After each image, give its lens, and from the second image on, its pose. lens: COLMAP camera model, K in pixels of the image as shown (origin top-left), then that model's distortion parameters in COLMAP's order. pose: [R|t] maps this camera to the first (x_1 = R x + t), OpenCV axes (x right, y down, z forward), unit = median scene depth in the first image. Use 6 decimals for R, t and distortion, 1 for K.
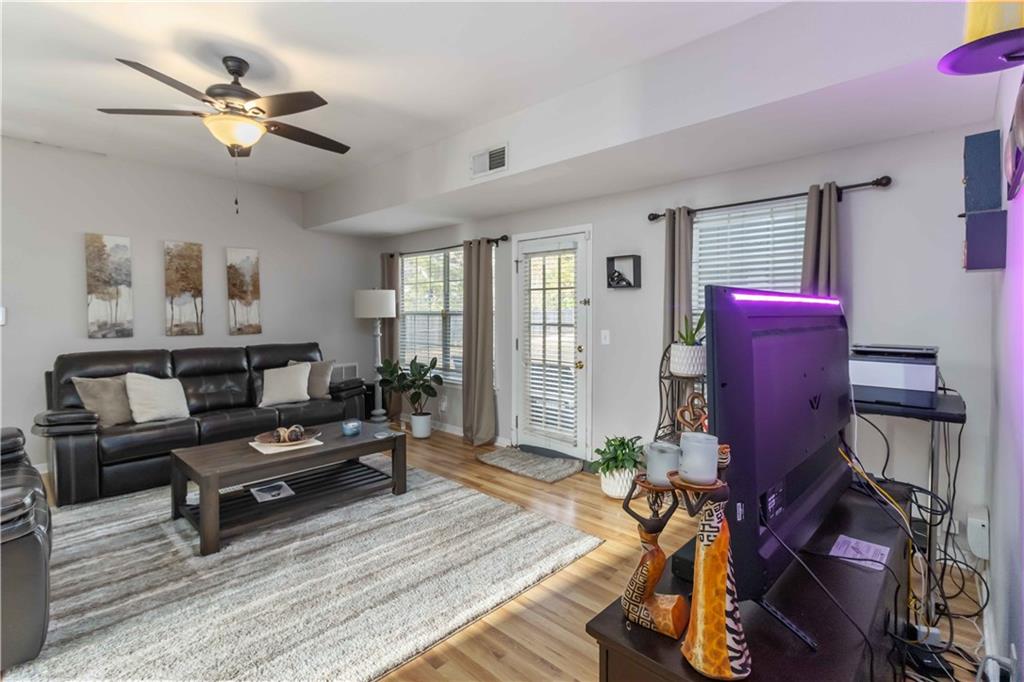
lens RADIAL K [[491.7, 0, 512.2], [0, 491.7, 338.1], [0, 0, 1]] dist [0.000237, 0.000323]
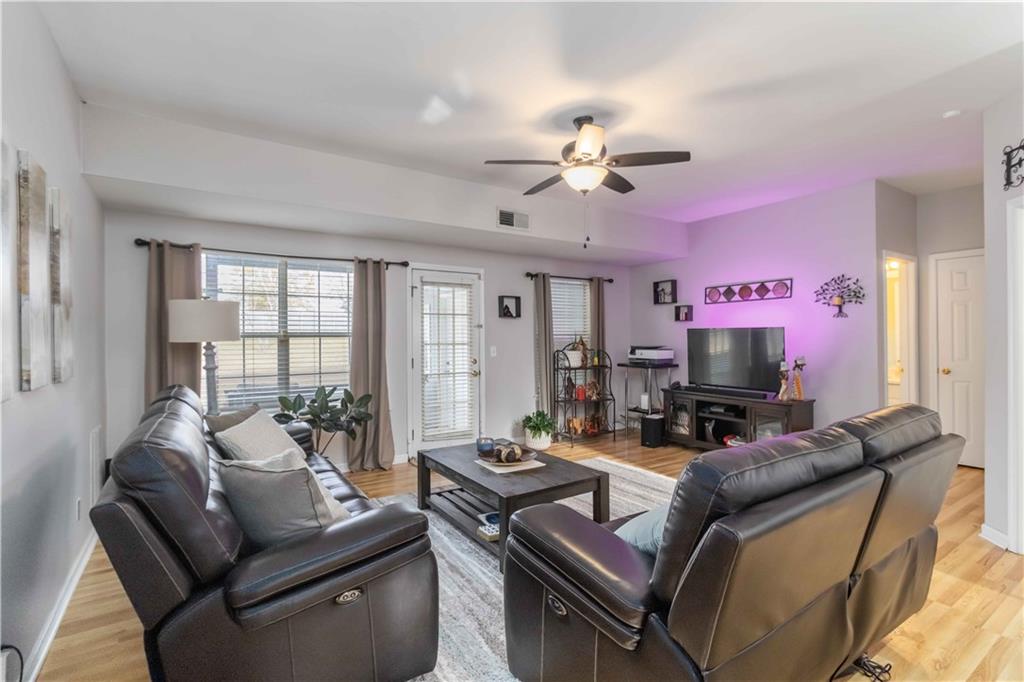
lens RADIAL K [[491.7, 0, 512.8], [0, 491.7, 331.3], [0, 0, 1]] dist [0.000237, 0.000323]
pose [[0.216793, -0.004603, 0.976207, -1.166193], [0.044576, 0.998993, -0.005188, -0.048904], [-0.975199, 0.044641, 0.216779, 0.634027]]
